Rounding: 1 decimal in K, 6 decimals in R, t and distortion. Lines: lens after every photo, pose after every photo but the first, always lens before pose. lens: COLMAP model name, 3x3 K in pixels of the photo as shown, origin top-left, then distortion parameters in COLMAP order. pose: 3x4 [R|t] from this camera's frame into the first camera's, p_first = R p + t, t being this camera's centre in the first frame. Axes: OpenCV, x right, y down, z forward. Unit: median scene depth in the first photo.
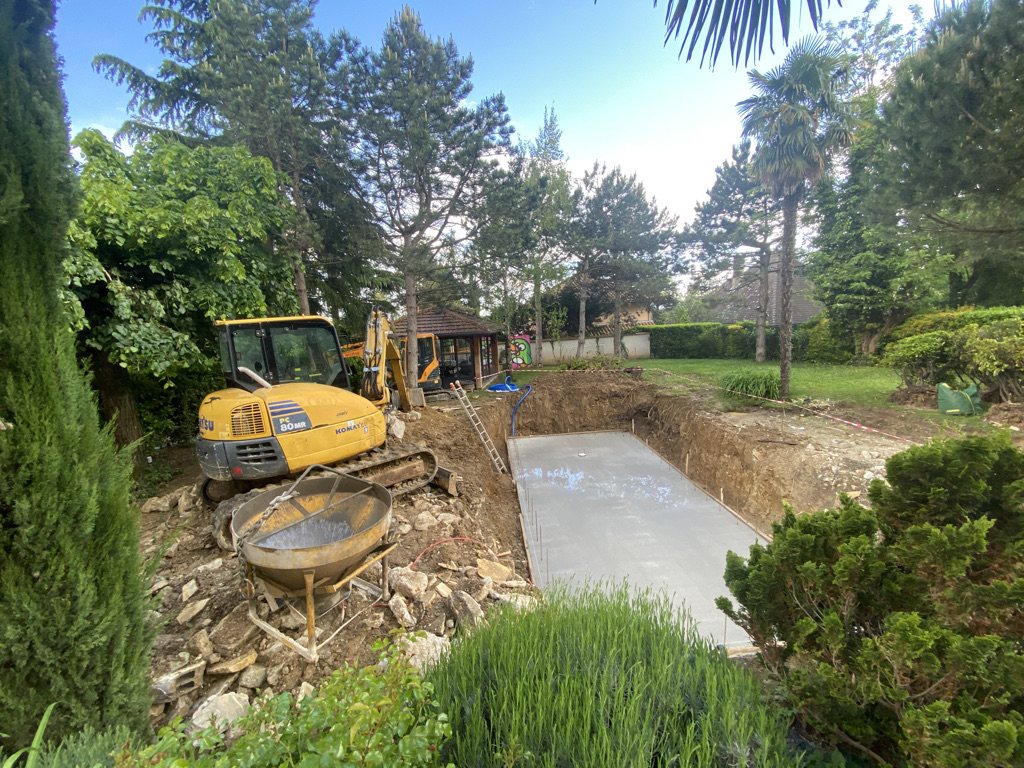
lens RADIAL K [[421.1, 0, 509.9], [0, 421.1, 403.2], [0, 0, 1]] dist [0.022978, -0.019871]
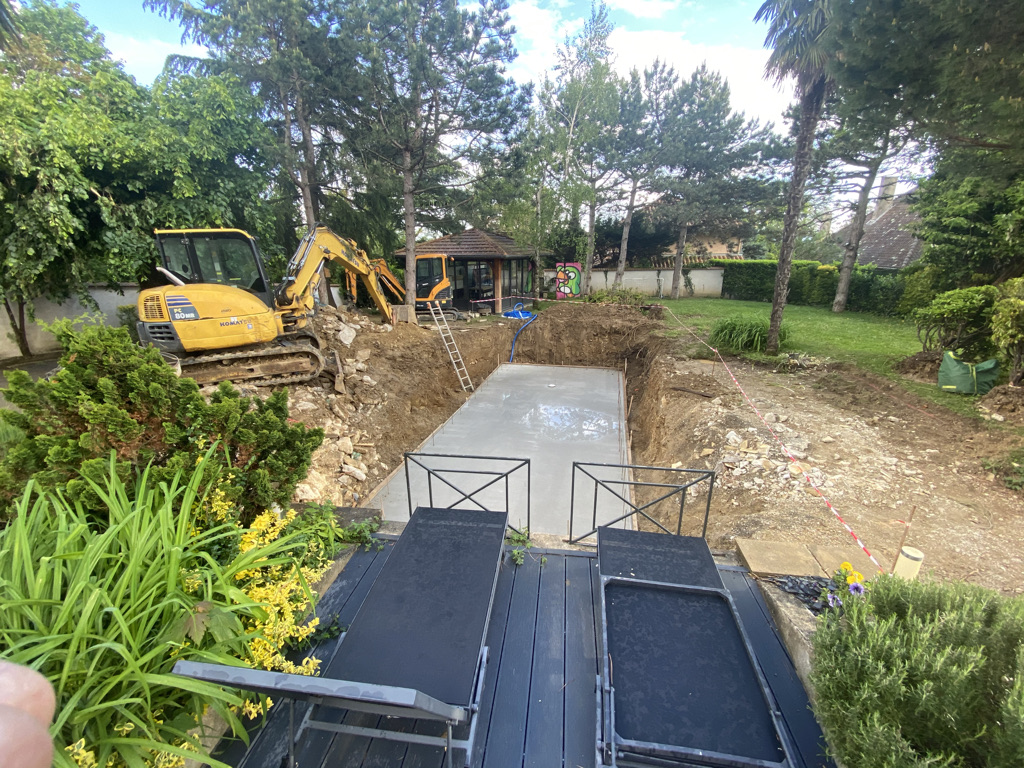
lens RADIAL K [[421.1, 0, 509.9], [0, 421.1, 403.2], [0, 0, 1]] dist [0.022978, -0.019871]
pose [[0.953379, 0.146872, -0.263622, 0.469019], [-0.101789, 0.978887, 0.177255, -0.009042], [0.284090, -0.142157, 0.948200, -0.000814]]
